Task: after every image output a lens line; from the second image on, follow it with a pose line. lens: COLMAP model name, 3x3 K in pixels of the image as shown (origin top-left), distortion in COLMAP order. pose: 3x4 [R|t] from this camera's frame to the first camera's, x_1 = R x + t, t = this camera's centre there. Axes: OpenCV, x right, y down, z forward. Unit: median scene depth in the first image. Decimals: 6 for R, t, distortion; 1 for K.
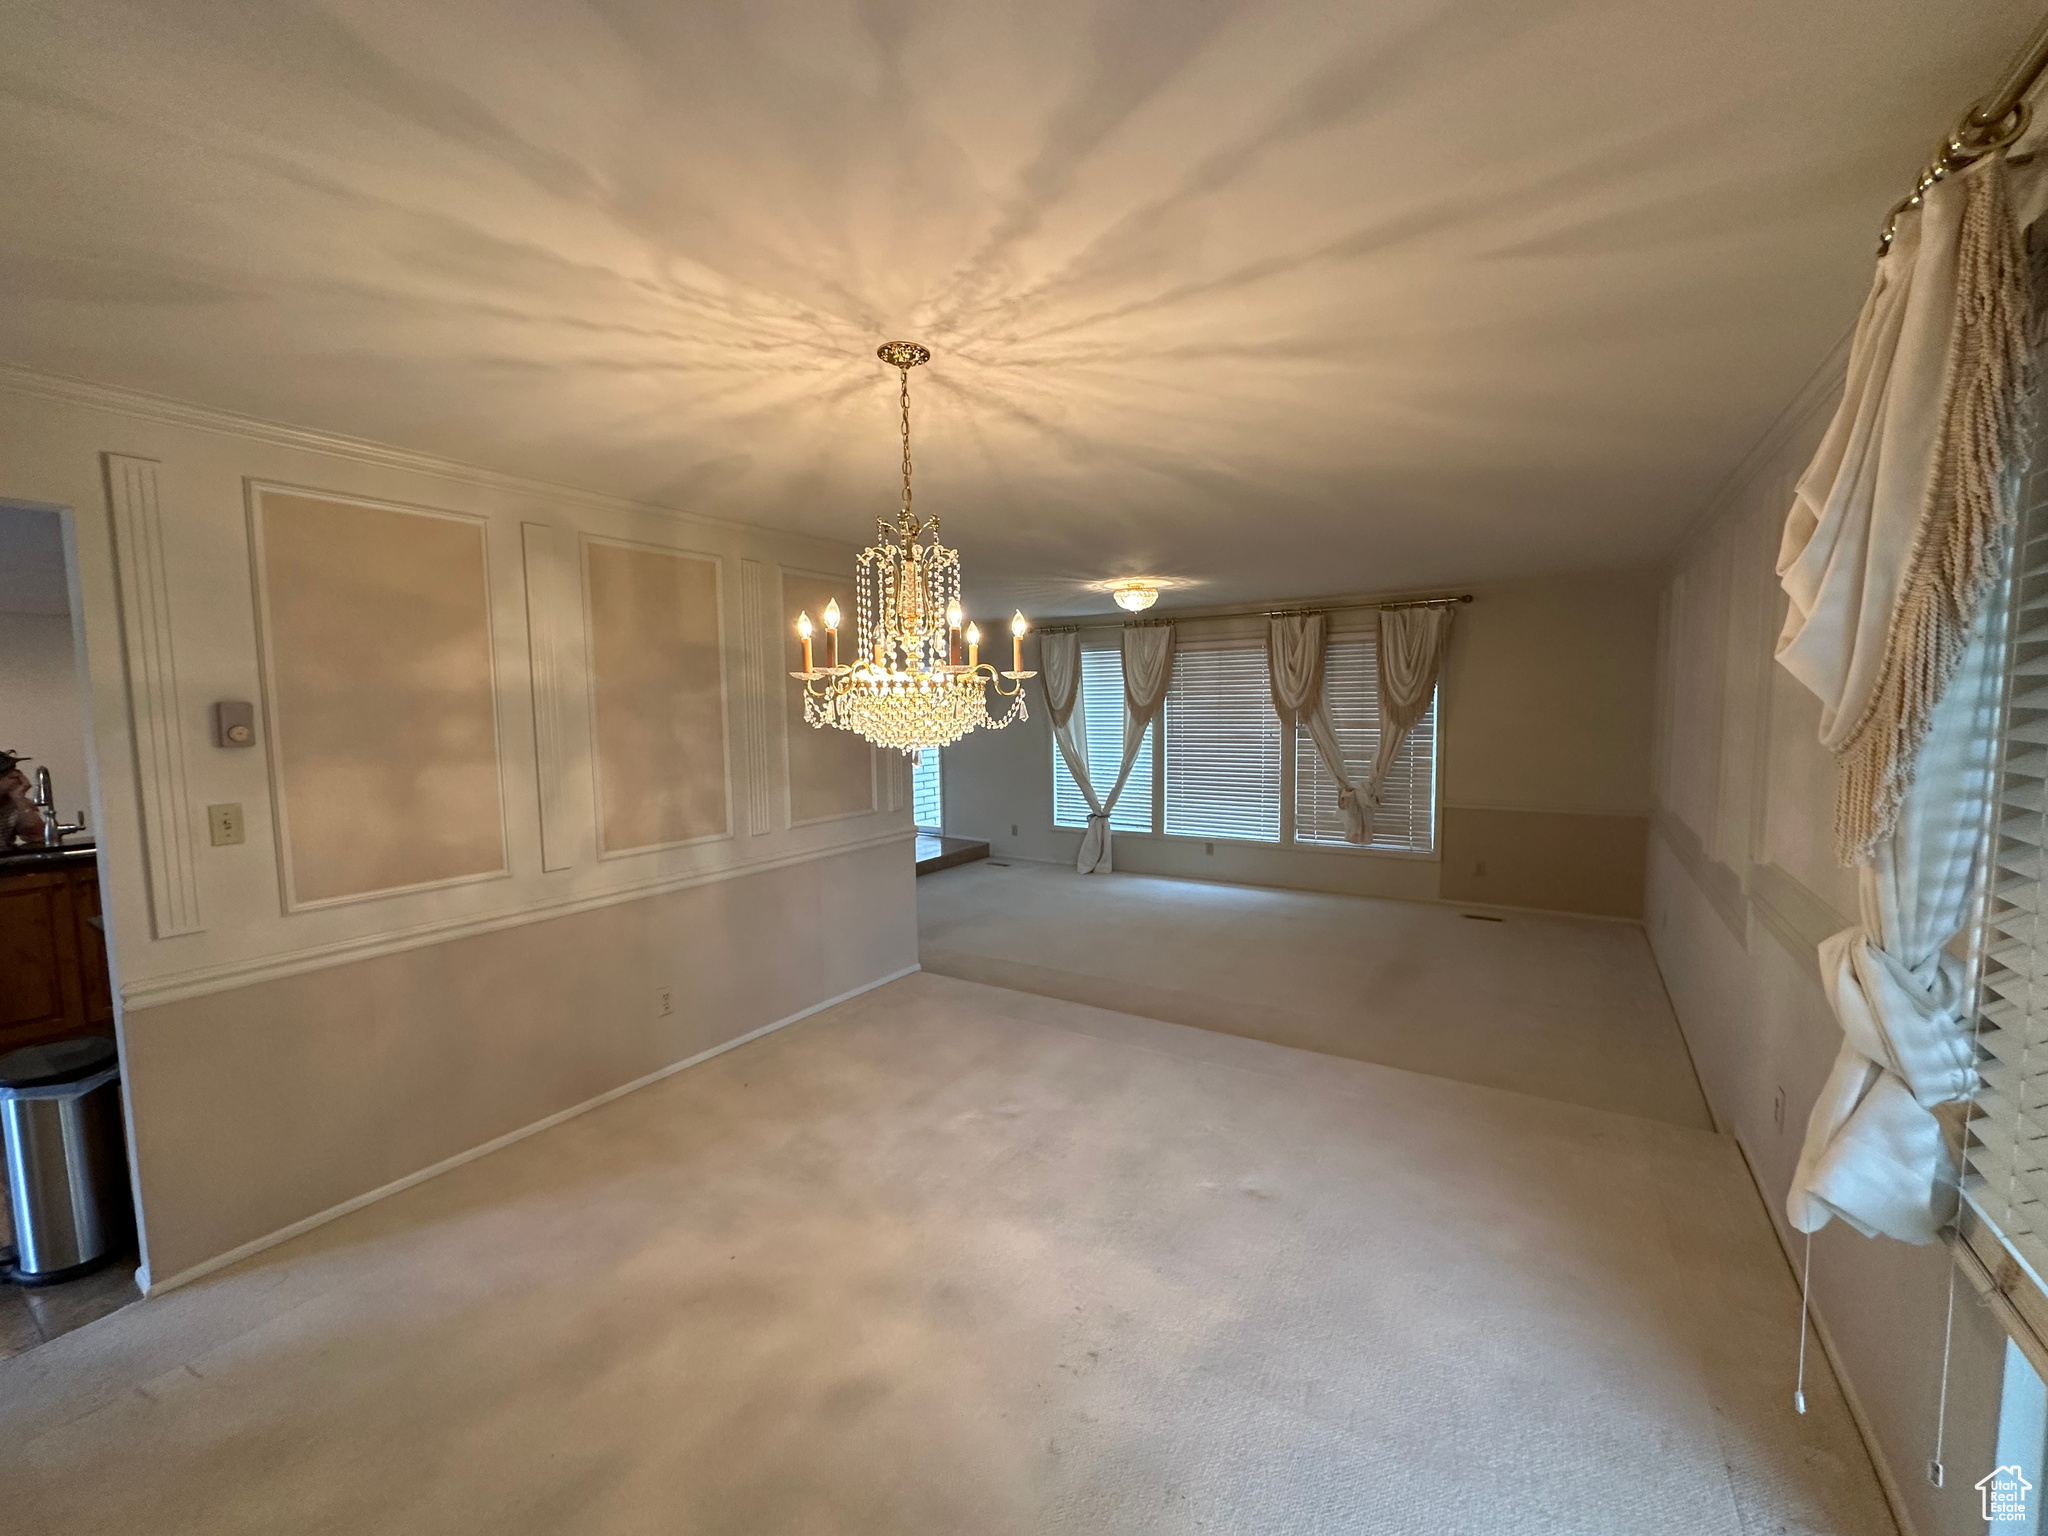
lens RADIAL K [[813.2, 0, 1022.0], [0, 813.2, 765.9], [0, 0, 1]] dist [-0.003463, -0.001208]
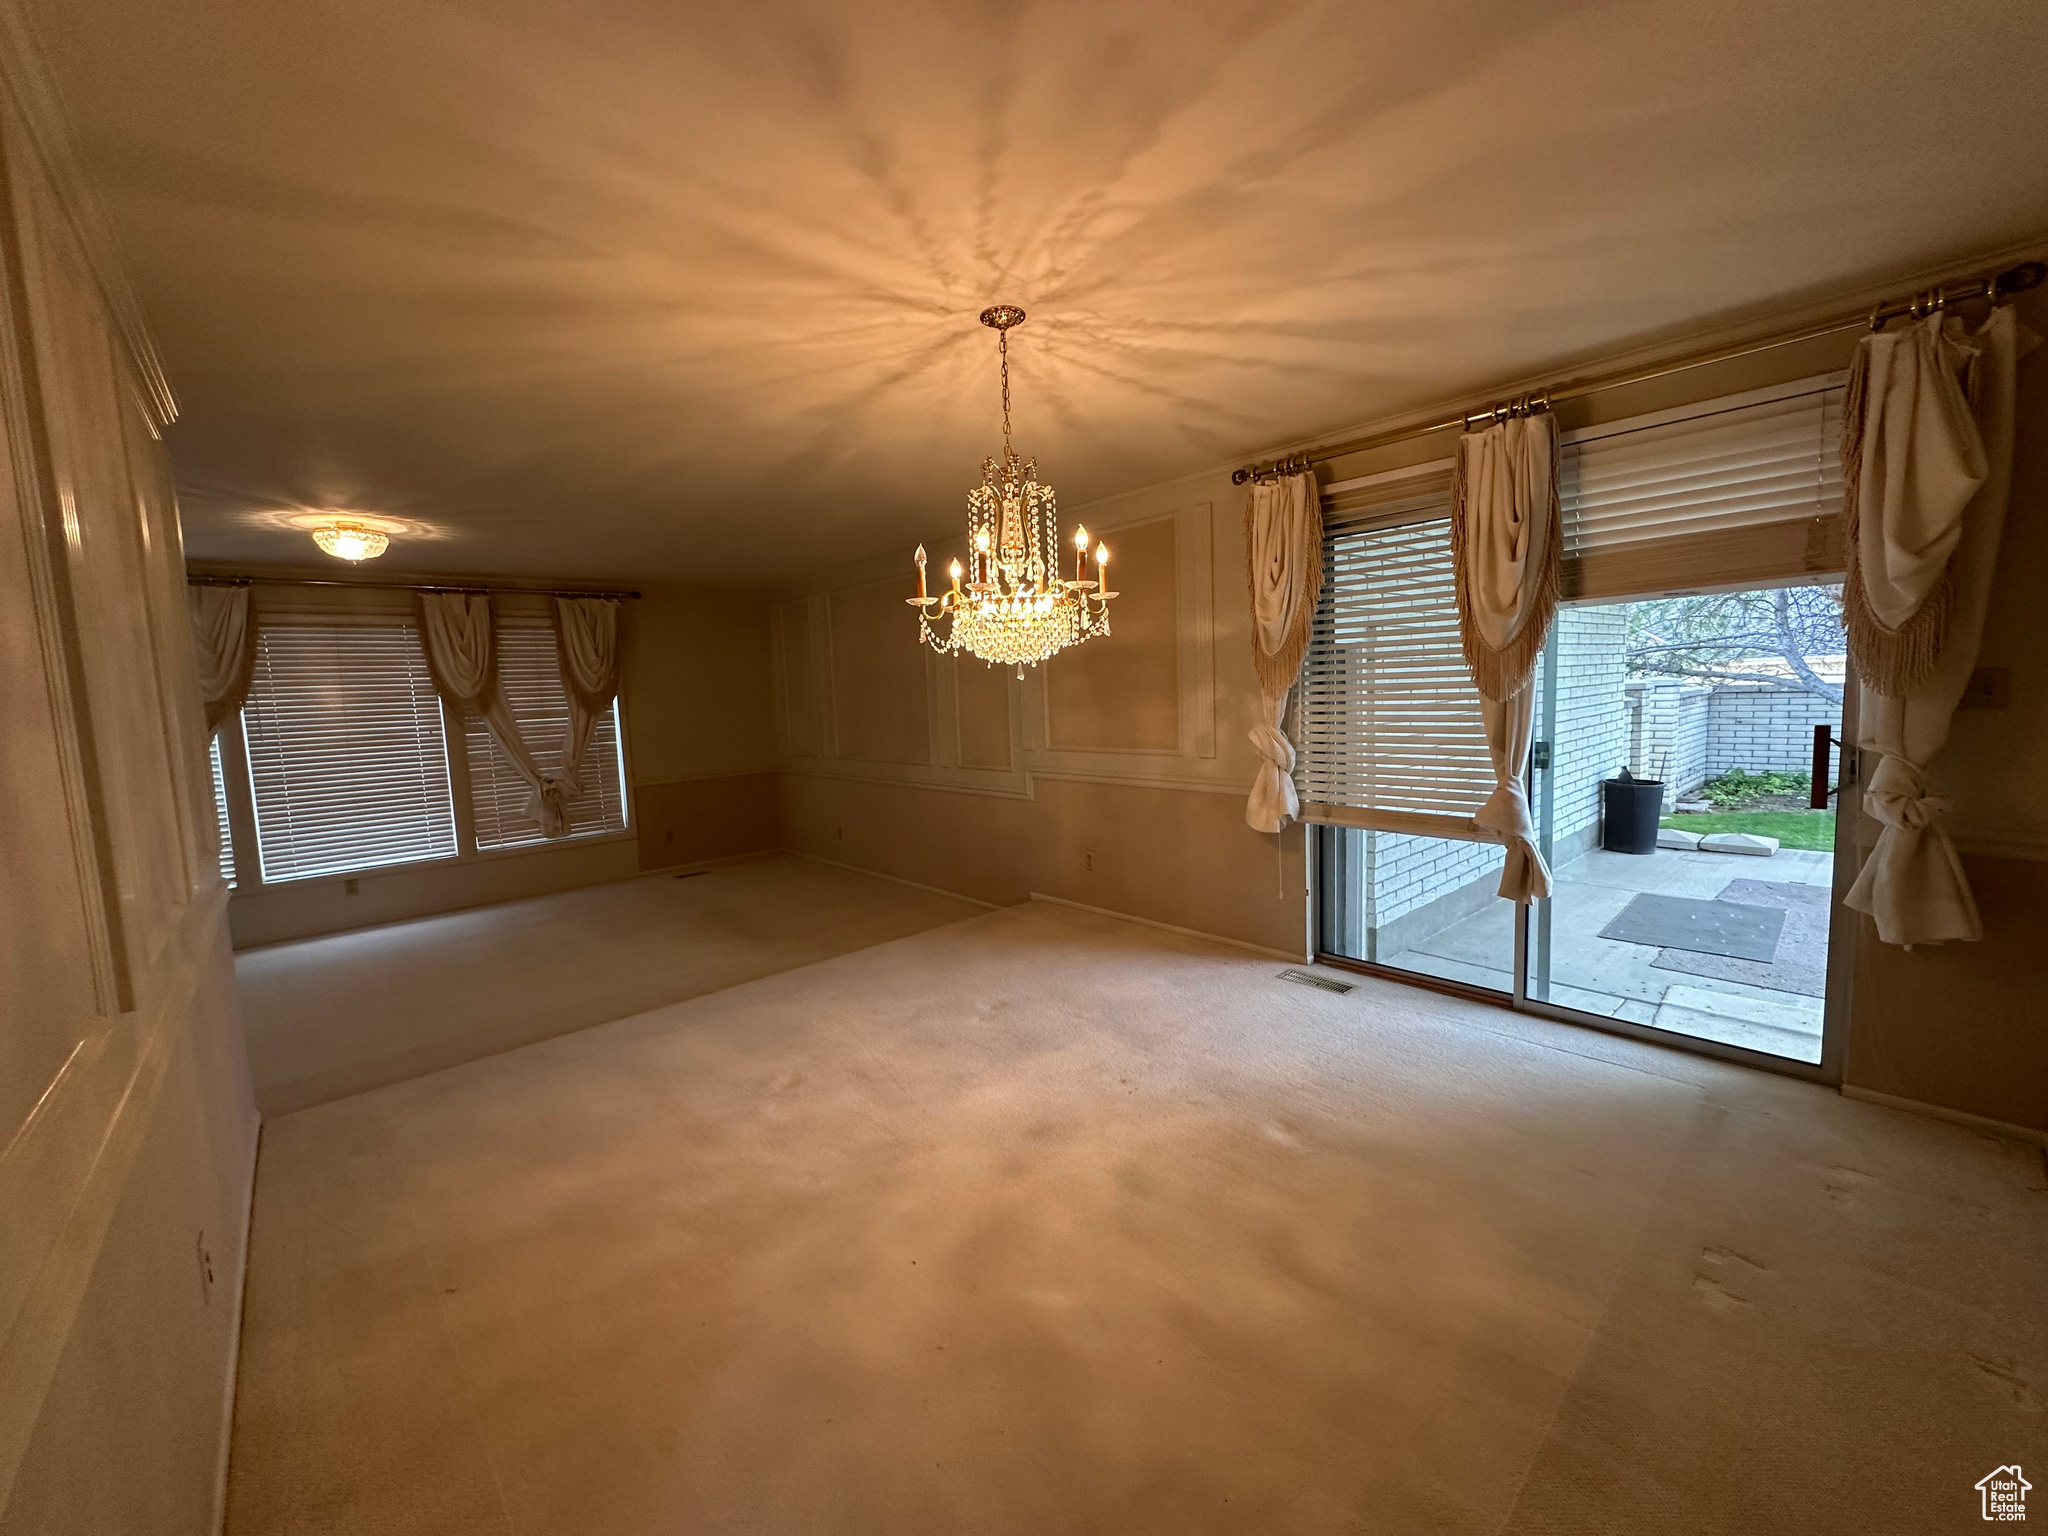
lens RADIAL K [[813.2, 0, 1019.0], [0, 813.2, 766.4], [0, 0, 1]] dist [-0.003463, -0.001208]
pose [[0.266457, -0.090588, 0.959580, -1.019039], [0.113699, 0.991577, 0.062036, 0.042539], [-0.957117, 0.092573, 0.274512, 0.566393]]
